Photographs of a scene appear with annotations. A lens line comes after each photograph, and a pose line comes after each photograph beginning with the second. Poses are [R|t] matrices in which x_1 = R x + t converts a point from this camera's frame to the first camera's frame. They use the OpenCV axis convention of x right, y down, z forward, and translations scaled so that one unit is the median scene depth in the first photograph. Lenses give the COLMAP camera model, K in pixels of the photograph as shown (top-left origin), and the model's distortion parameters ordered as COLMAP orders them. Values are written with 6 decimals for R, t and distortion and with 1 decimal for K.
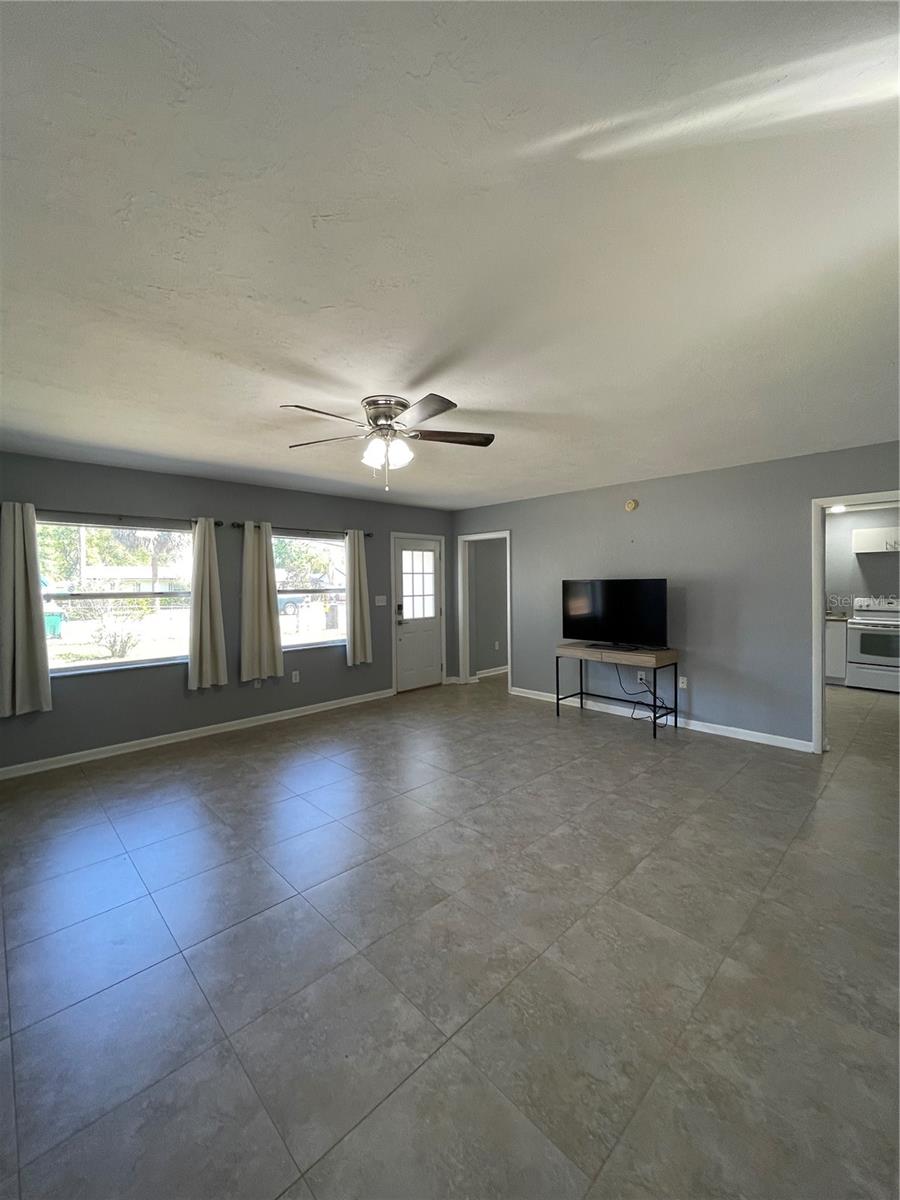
lens RADIAL K [[482.6, 0, 435.2], [0, 482.6, 608.3], [0, 0, 1]] dist [-0.001234, -0.000652]
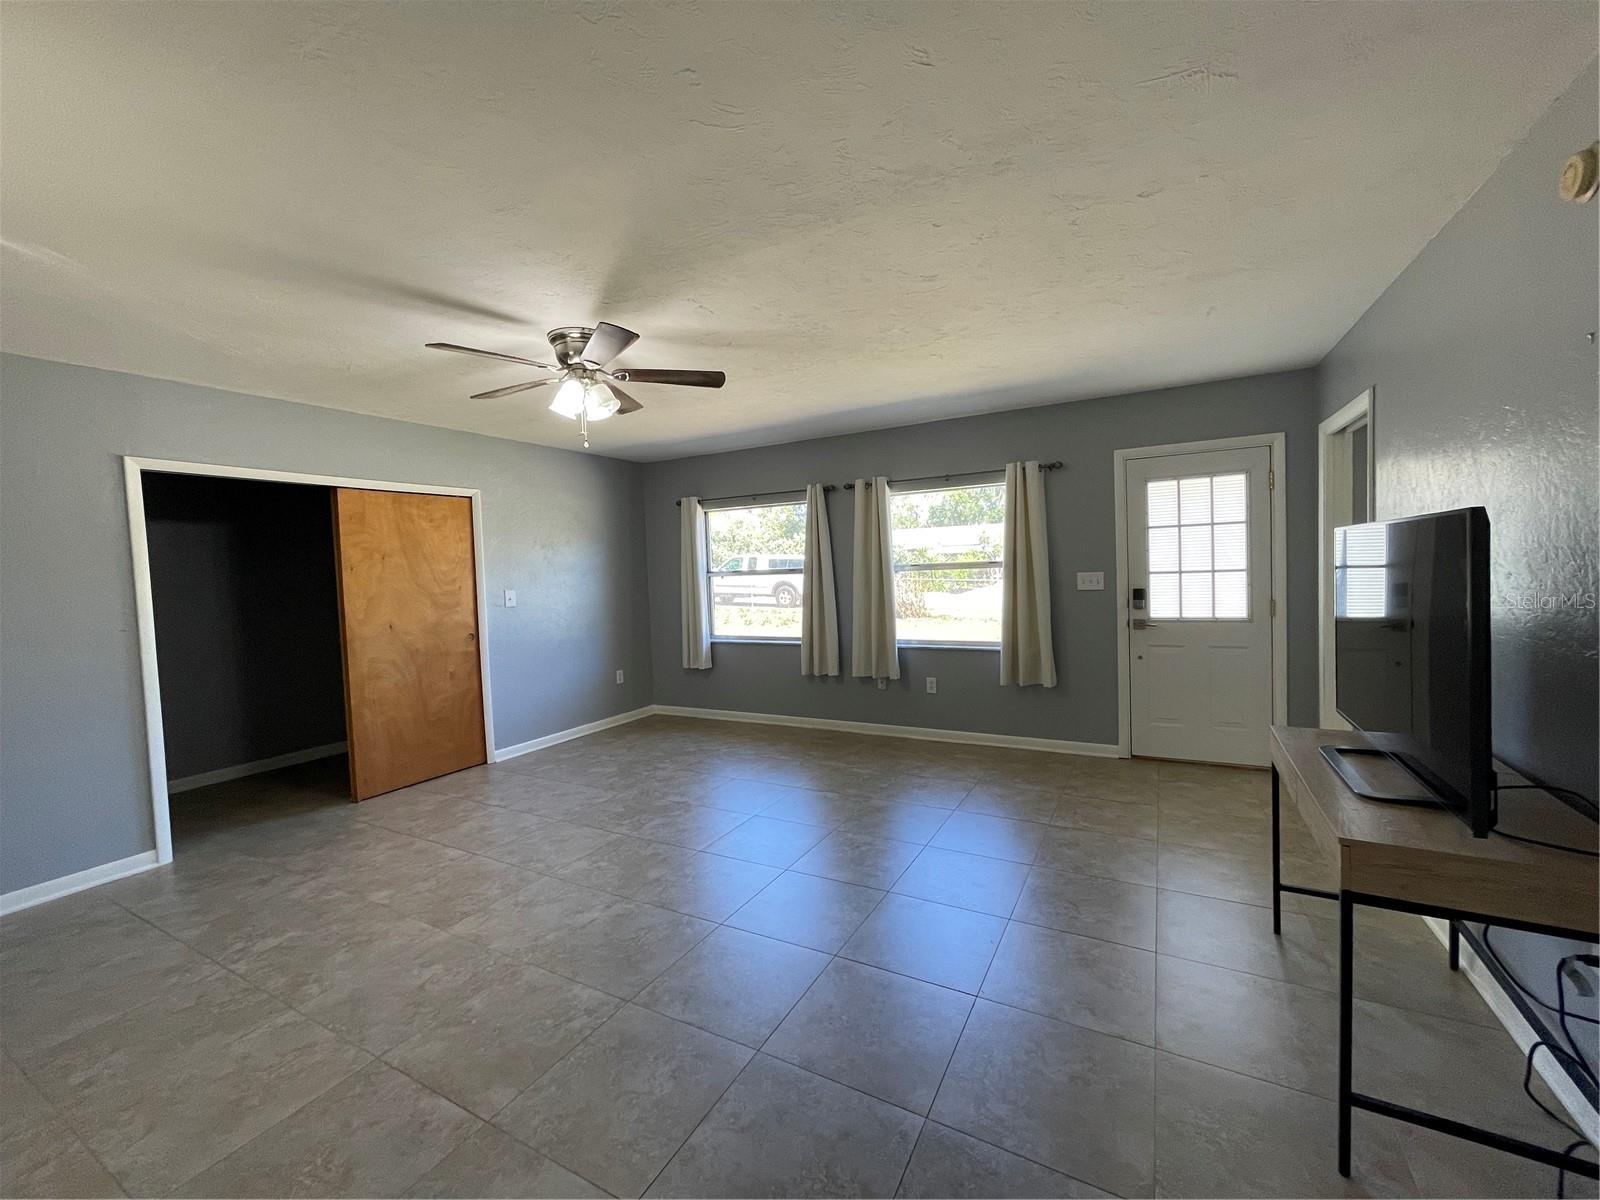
lens RADIAL K [[643.5, 0, 817.0], [0, 643.5, 594.1], [0, 0, 1]] dist [-0.001234, -0.000652]
pose [[0.318173, 0.039321, -0.947217, 0.926236], [-0.018999, 0.999203, 0.035097, -0.038503], [0.947842, 0.006829, 0.318667, 0.899973]]
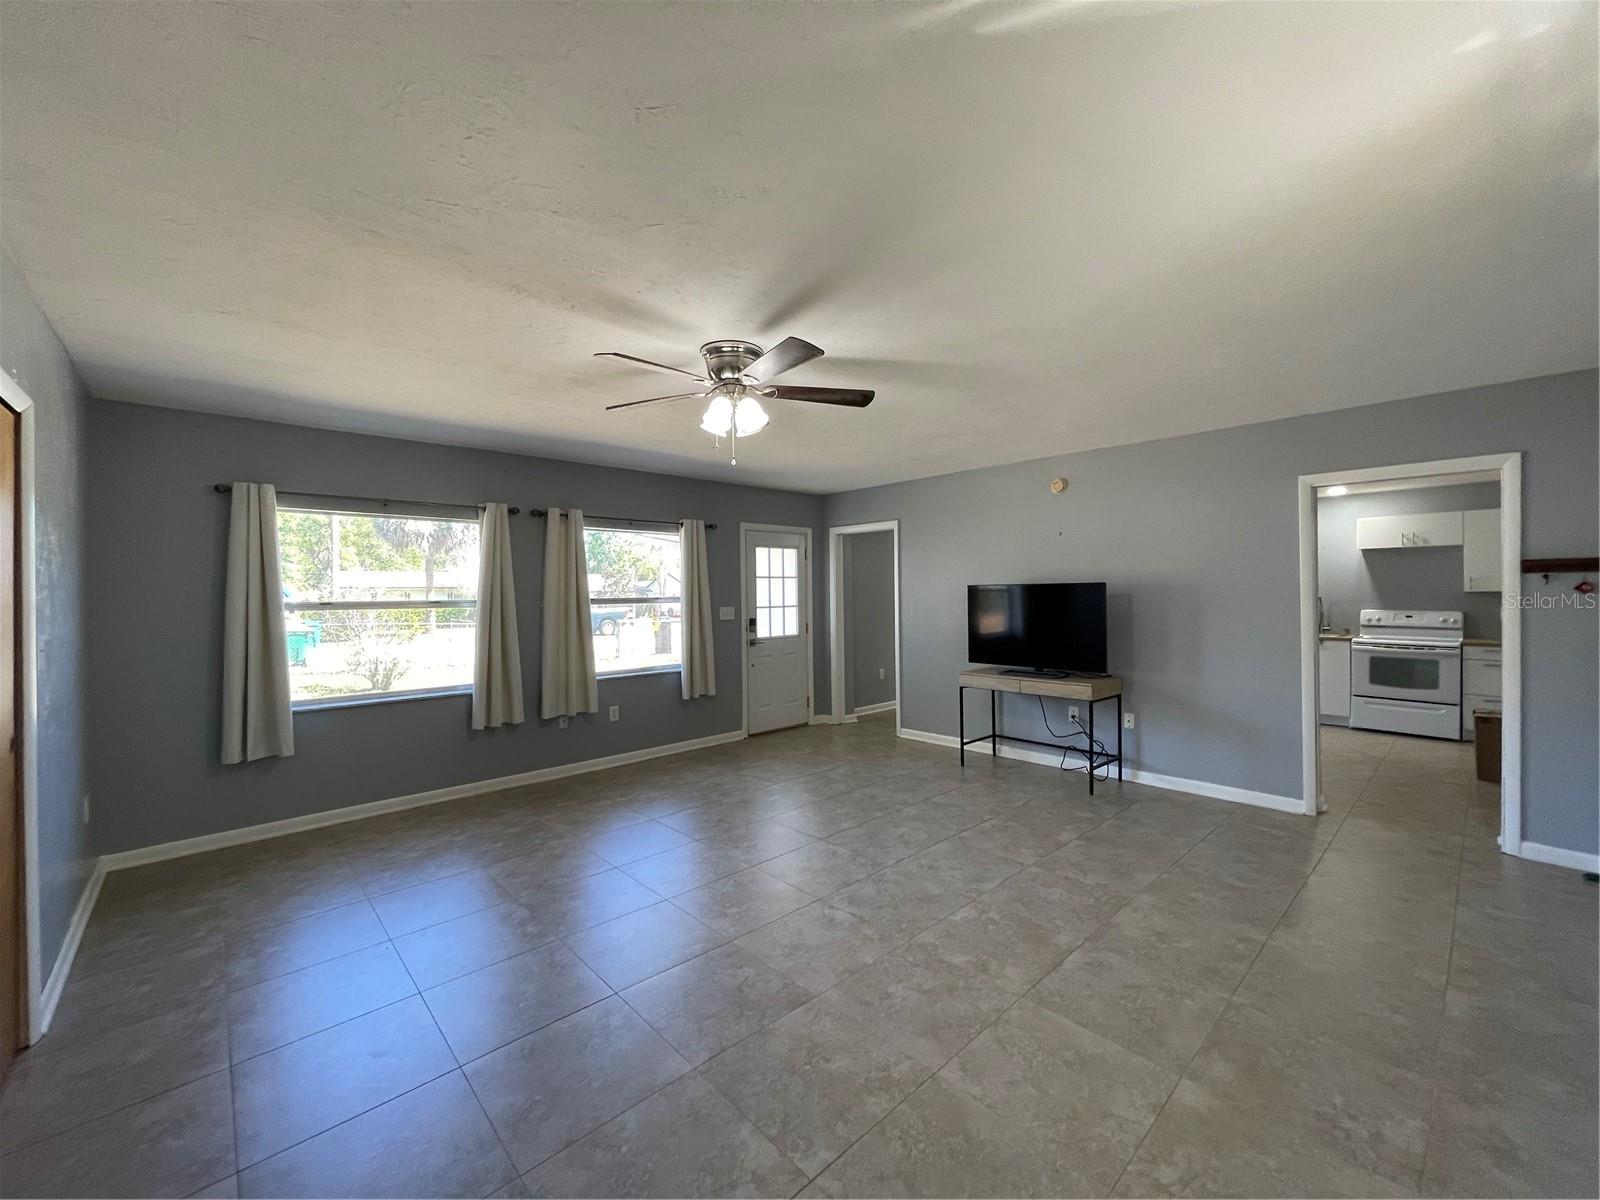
lens RADIAL K [[643.5, 0, 793.9], [0, 643.5, 616.3], [0, 0, 1]] dist [-0.001234, -0.000652]
pose [[0.999943, -0.001018, -0.010662, 0.005074], [0.000847, 0.999870, -0.016098, 0.010213], [0.010677, 0.016088, 0.999814, -0.009849]]
